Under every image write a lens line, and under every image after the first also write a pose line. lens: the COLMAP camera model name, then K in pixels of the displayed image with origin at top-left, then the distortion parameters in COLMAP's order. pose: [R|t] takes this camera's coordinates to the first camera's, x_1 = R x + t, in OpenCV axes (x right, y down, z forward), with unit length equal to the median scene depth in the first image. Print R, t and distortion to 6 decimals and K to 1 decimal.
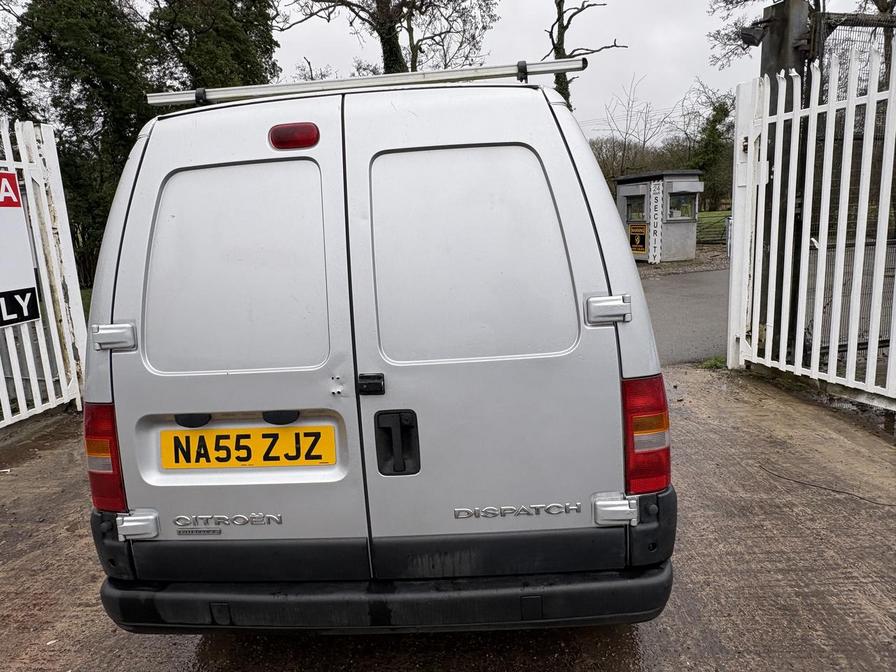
lens RADIAL K [[590.5, 0, 446.4], [0, 590.5, 333.7], [0, 0, 1]] dist [-0.001805, 0.004406]
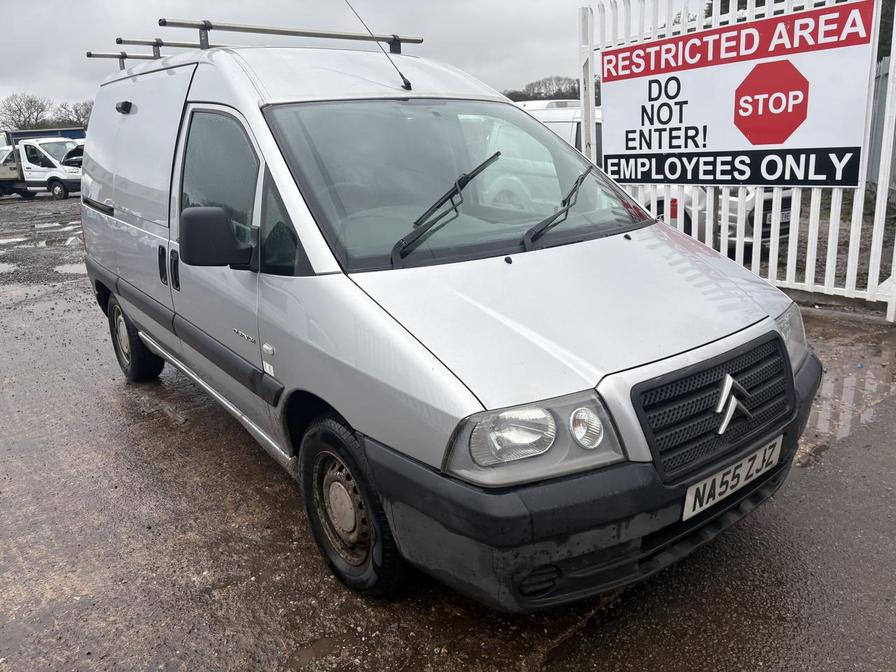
lens RADIAL K [[673.2, 0, 448.0], [0, 673.2, 342.0], [0, 0, 1]] dist [0.006346, -0.007655]
pose [[-0.738799, 0.284047, -0.611141, 1.066545], [-0.030977, 0.891566, 0.451830, -0.695434], [0.673214, 0.352742, -0.649889, 3.785789]]
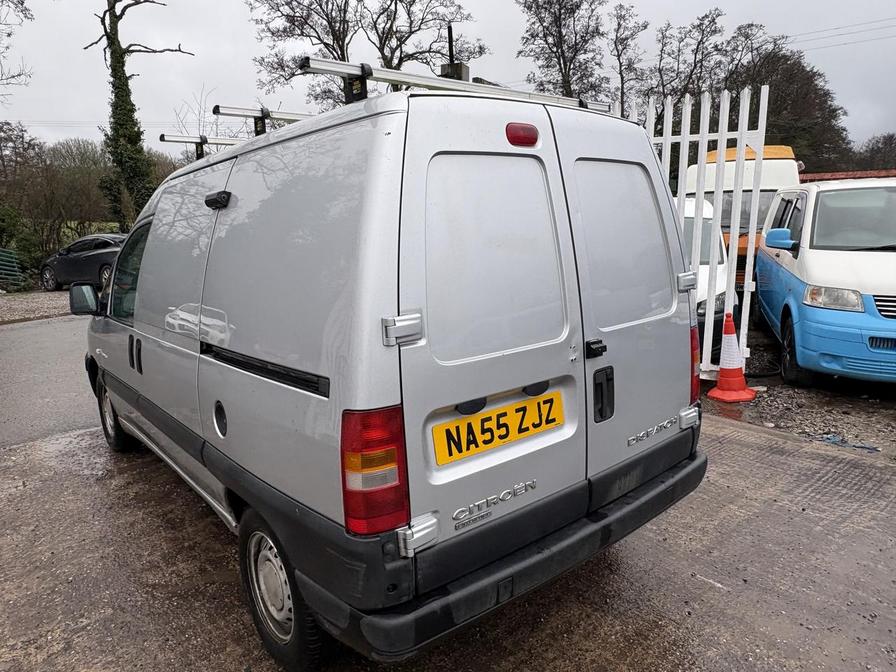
lens RADIAL K [[590.5, 0, 445.3], [0, 590.5, 336.3], [0, 0, 1]] dist [-0.001805, 0.004406]
pose [[0.737283, -0.089584, 0.669618, -1.103886], [0.102486, 0.994529, 0.020210, 0.004060], [-0.667765, 0.053726, 0.742431, 0.283277]]
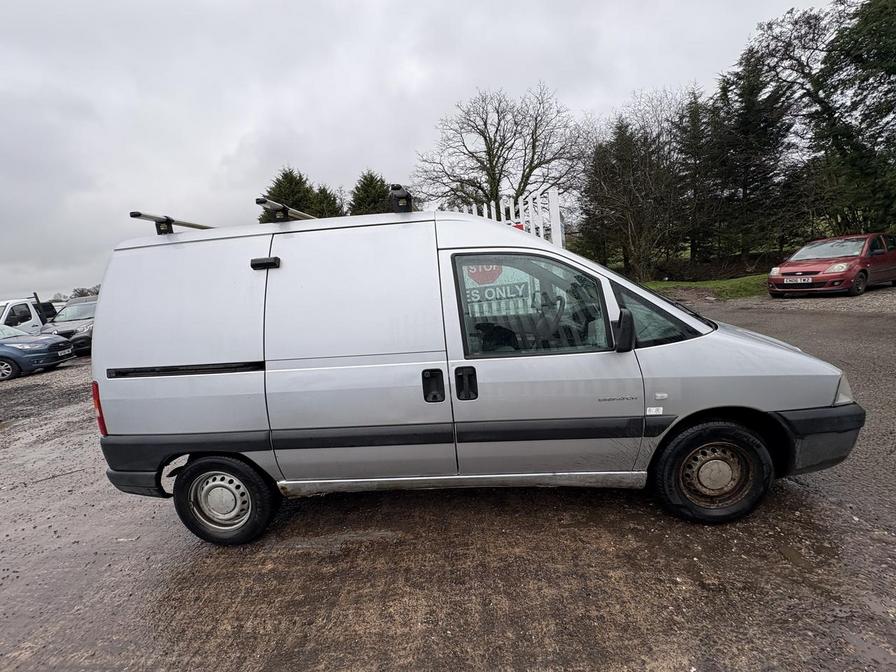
lens RADIAL K [[357.3, 0, 449.2], [0, 357.3, 337.1], [0, 0, 1]] dist [0.002339, 0.000977]
pose [[0.010072, 0.232141, -0.972630, 1.499039], [-0.077086, 0.969965, 0.230707, -0.447483], [0.996974, 0.072653, 0.027665, 2.058161]]
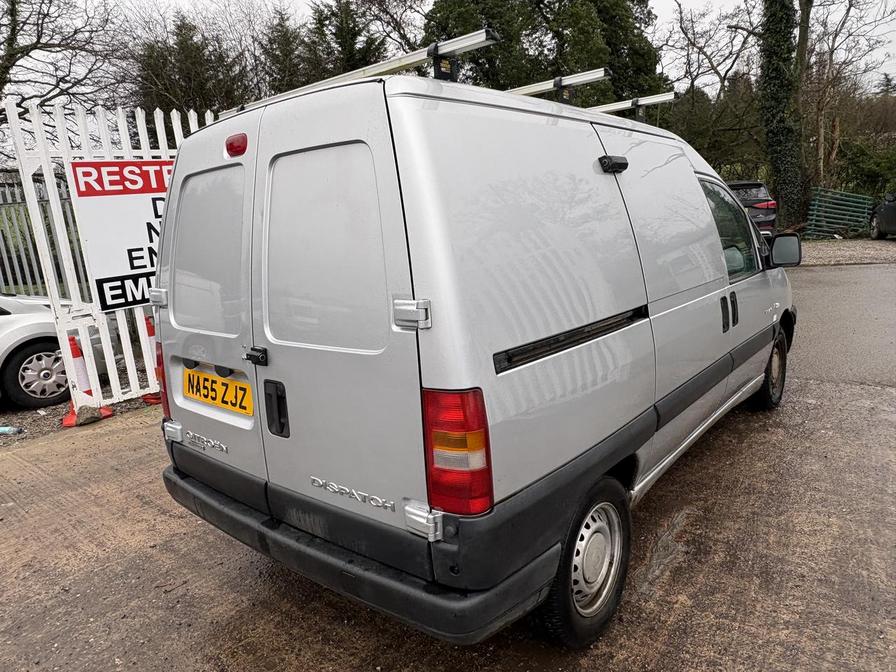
lens RADIAL K [[590.5, 0, 453.8], [0, 590.5, 336.4], [0, 0, 1]] dist [-0.001805, 0.004406]
pose [[0.811851, 0.122598, -0.570848, 0.820325], [-0.078977, 0.991779, 0.100679, -0.098805], [0.578499, -0.036652, 0.814859, 0.244857]]
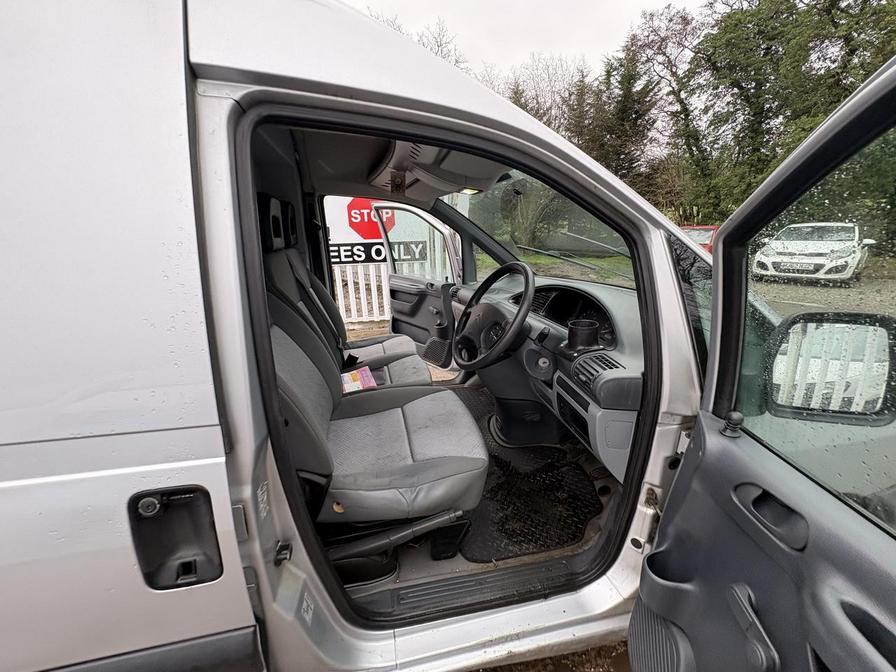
lens RADIAL K [[357.3, 0, 448.8], [0, 357.3, 335.4], [0, 0, 1]] dist [0.002339, 0.000977]
pose [[0.294770, 0.331198, -0.896336, 0.773696], [-0.181532, 0.940341, 0.287759, -0.366424], [0.938167, 0.077891, 0.337307, 2.161736]]
